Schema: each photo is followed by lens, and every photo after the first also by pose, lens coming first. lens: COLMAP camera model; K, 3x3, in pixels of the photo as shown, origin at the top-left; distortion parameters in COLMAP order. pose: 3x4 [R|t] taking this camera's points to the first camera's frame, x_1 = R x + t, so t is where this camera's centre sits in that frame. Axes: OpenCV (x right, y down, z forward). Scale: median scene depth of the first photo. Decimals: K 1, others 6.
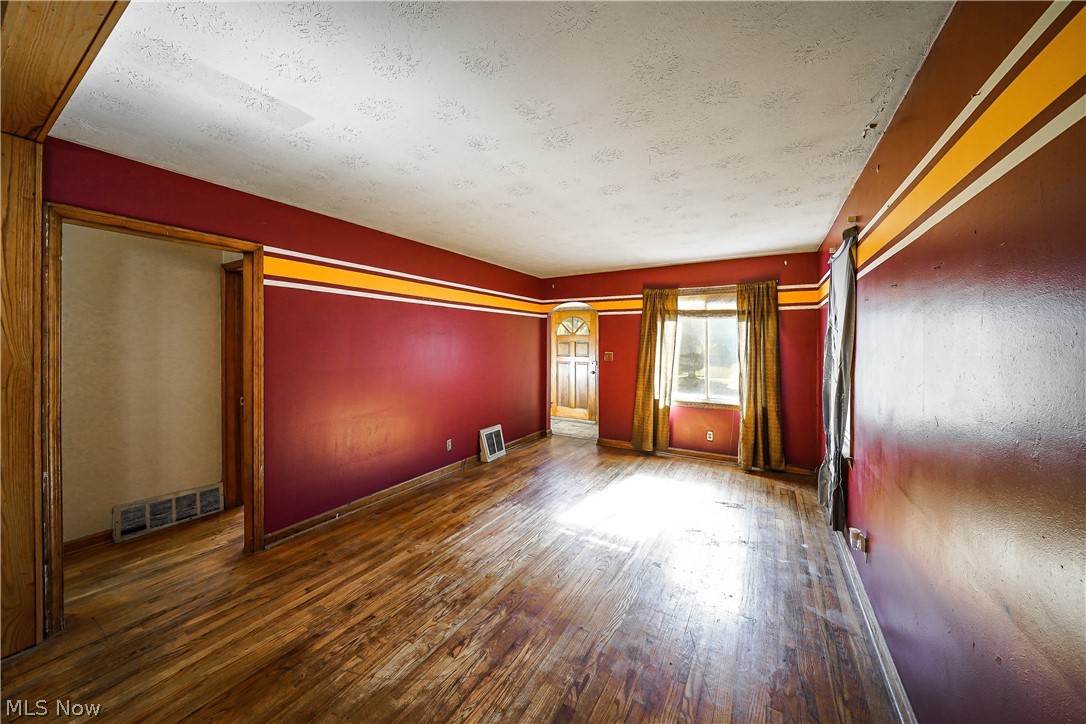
lens RADIAL K [[370.5, 0, 542.2], [0, 370.5, 348.1], [0, 0, 1]] dist [-0.011963, -0.000005]
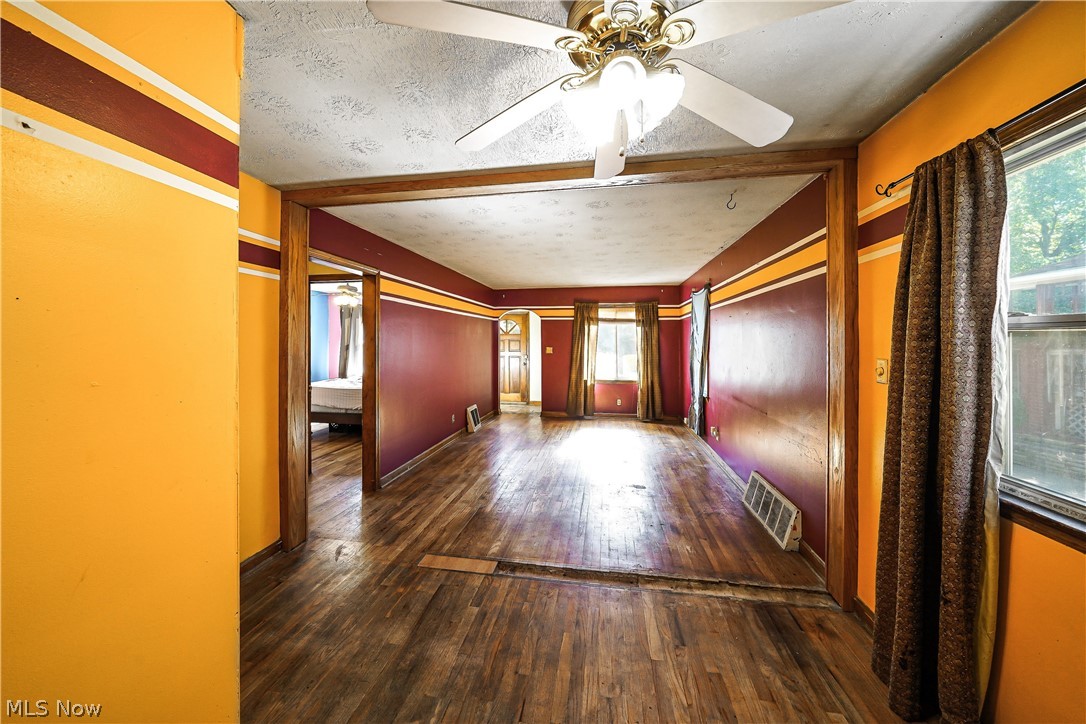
lens RADIAL K [[370.5, 0, 542.2], [0, 370.5, 348.1], [0, 0, 1]] dist [-0.011963, -0.000005]
pose [[0.932463, -0.007697, 0.361184, -0.400814], [0.005301, 0.999957, 0.007625, 0.004128], [-0.361227, -0.005195, 0.932464, -0.307898]]
